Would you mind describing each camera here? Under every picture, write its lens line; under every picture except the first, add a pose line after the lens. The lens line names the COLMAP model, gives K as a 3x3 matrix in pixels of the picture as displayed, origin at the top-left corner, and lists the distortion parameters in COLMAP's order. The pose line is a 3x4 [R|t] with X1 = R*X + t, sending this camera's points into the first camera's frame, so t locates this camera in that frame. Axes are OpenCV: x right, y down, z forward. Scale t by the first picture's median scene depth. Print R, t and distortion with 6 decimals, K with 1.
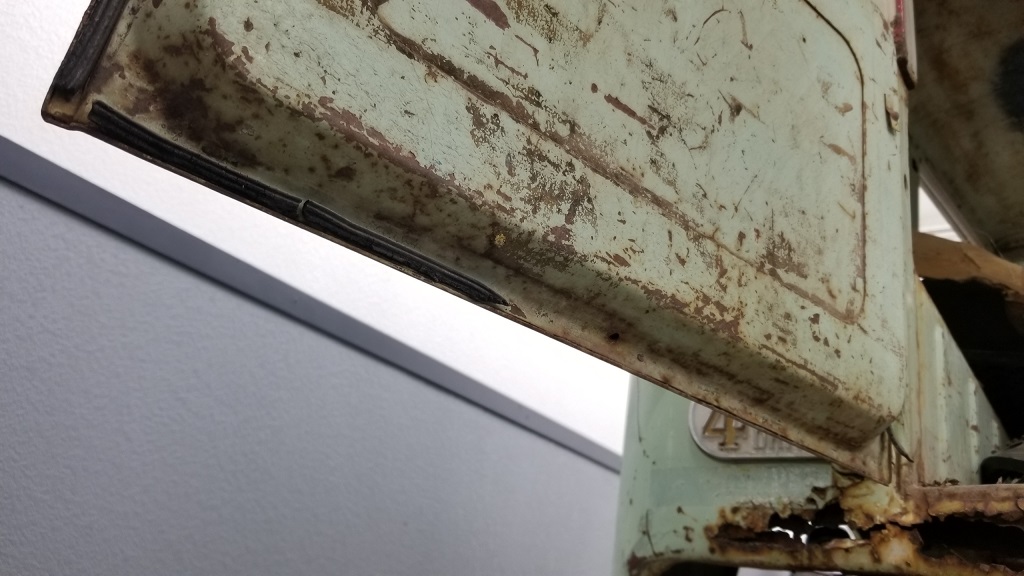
lens RADIAL K [[832.3, 0, 509.2], [0, 832.3, 292.6], [0, 0, 1]] dist [0.057269, -0.132563]
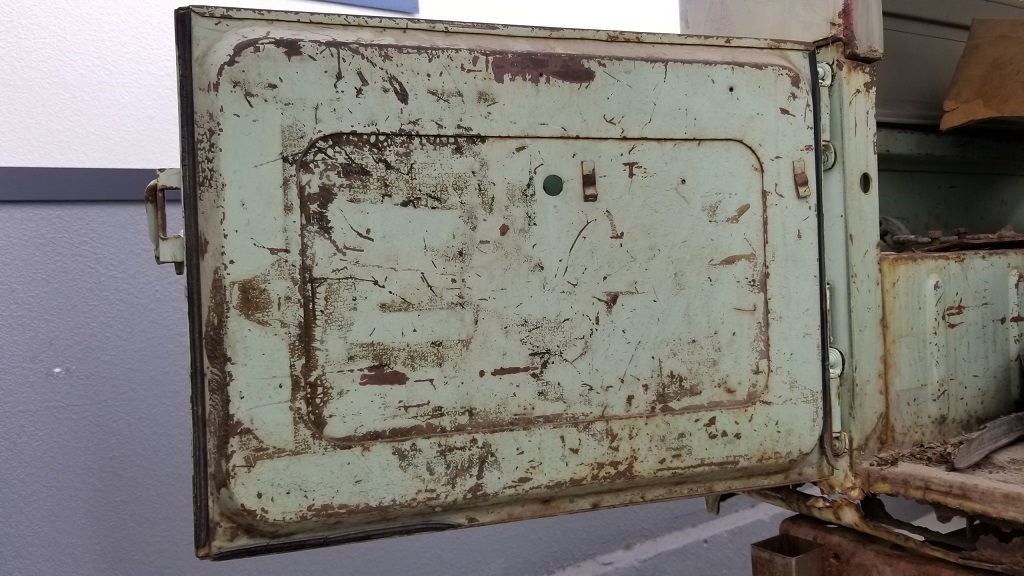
lens RADIAL K [[832.3, 0, 512.0], [0, 832.3, 278.9], [0, 0, 1]] dist [0.057269, -0.132563]
pose [[0.902073, -0.184282, -0.390261, 0.809925], [0.319272, 0.893381, 0.316127, -0.898443], [0.290395, -0.409769, 0.864731, -0.241575]]
